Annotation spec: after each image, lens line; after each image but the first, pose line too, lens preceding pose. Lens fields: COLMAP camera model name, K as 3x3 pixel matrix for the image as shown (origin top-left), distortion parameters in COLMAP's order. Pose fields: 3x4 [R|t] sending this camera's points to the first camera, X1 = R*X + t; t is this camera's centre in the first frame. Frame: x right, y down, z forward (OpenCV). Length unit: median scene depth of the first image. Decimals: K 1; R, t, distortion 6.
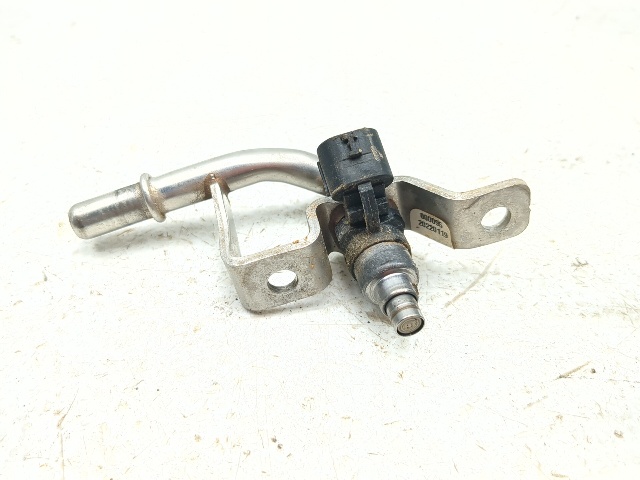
lens RADIAL K [[583.6, 0, 319.1], [0, 583.6, 239.6], [0, 0, 1]] dist [0.009865, -0.095516]
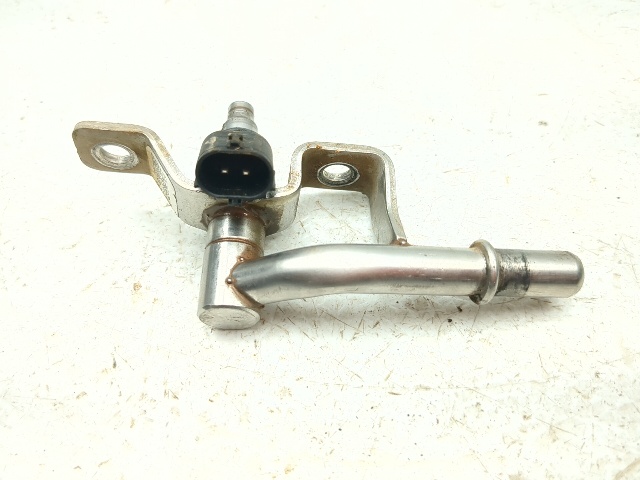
lens RADIAL K [[583.6, 0, 314.4], [0, 583.6, 236.7], [0, 0, 1]] dist [0.009865, -0.095516]
pose [[0.985390, 0.097662, -0.139533, -0.094084], [-0.079895, 0.988588, 0.127711, -0.262540], [0.150413, -0.114697, 0.981947, 0.258697]]
